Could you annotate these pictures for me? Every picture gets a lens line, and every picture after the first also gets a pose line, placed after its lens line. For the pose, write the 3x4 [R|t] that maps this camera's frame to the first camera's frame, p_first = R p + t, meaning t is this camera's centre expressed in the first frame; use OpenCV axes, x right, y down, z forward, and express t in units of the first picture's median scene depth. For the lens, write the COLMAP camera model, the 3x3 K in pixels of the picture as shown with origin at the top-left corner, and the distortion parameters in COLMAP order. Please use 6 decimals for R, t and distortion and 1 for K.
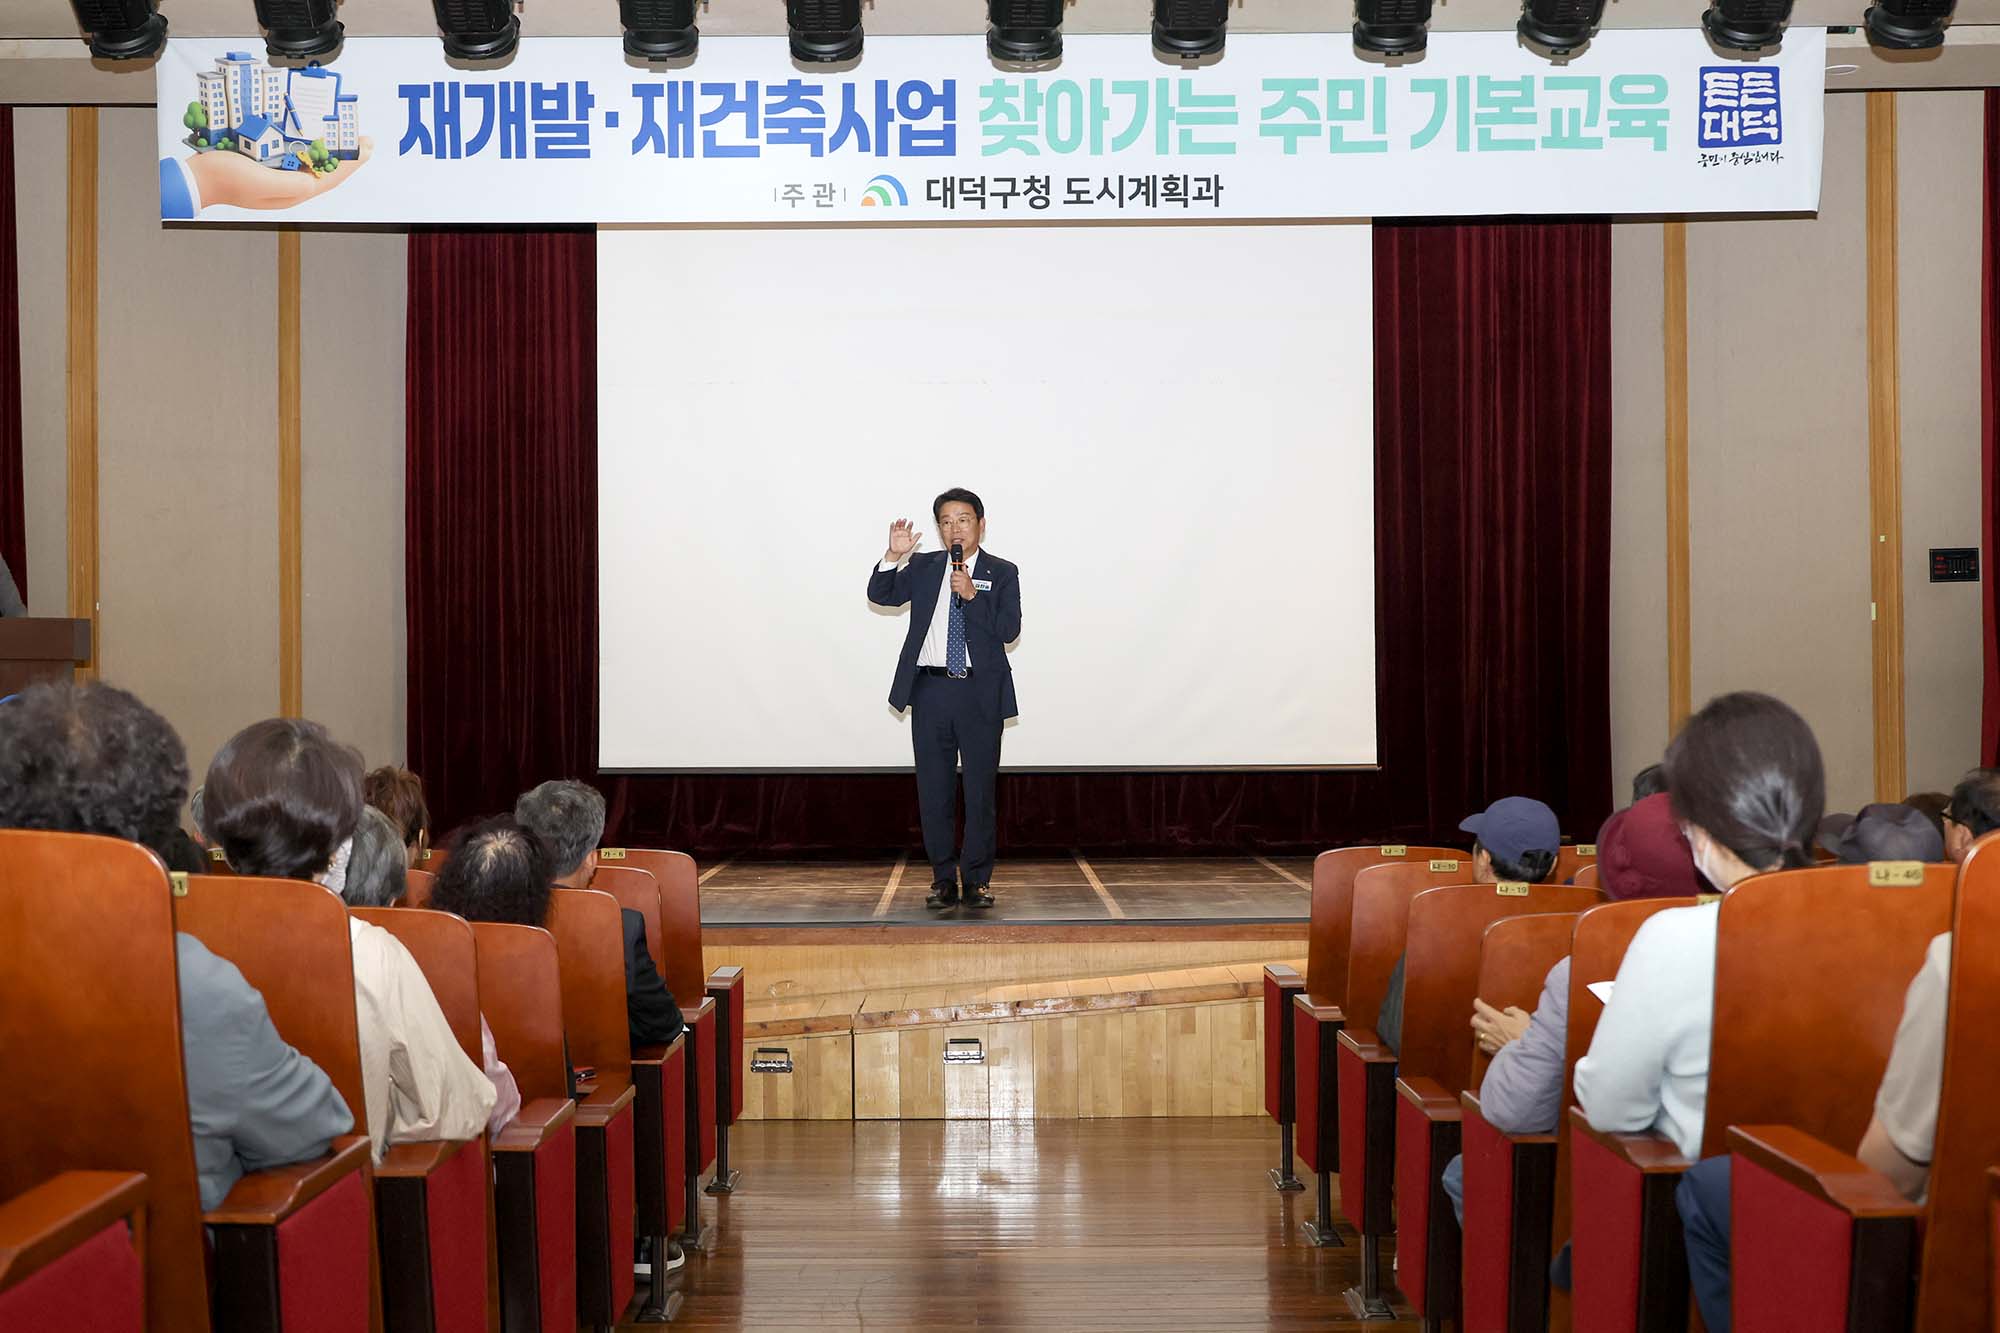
lens RADIAL K [[2658.6, 0, 996.7], [0, 2658.6, 625.8], [0, 0, 1]] dist [-0.155367, 0.000000]
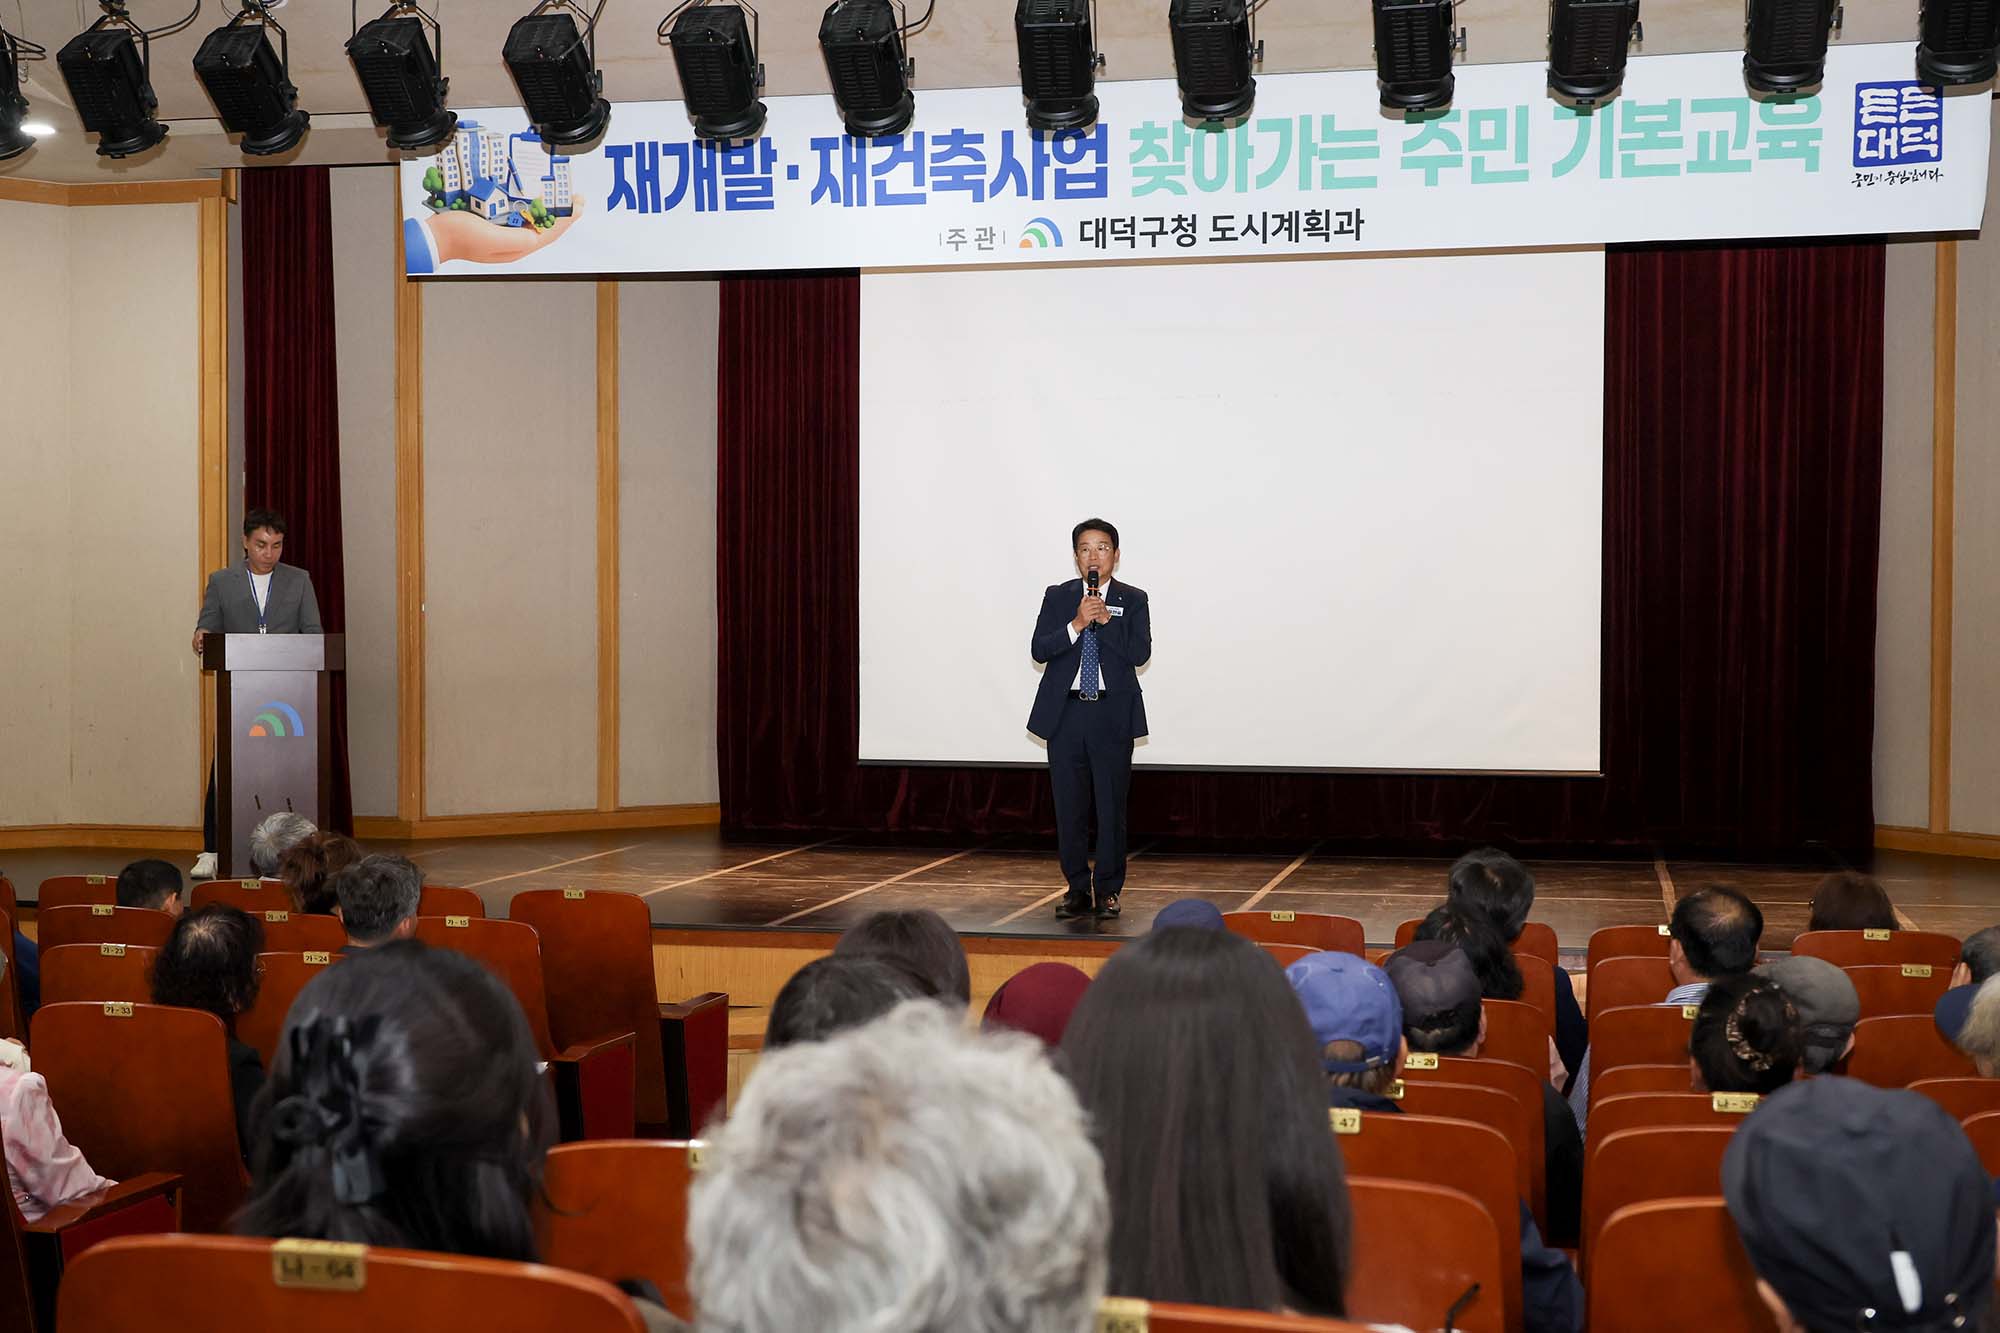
lens RADIAL K [[2472.5, 0, 996.6], [0, 2472.5, 700.3], [0, 0, 1]] dist [-0.128405, 0.000000]
pose [[0.972133, 0.015600, -0.233911, 0.172000], [-0.002578, 0.998434, 0.055875, -0.033440], [0.234416, -0.053715, 0.970651, 0.036462]]
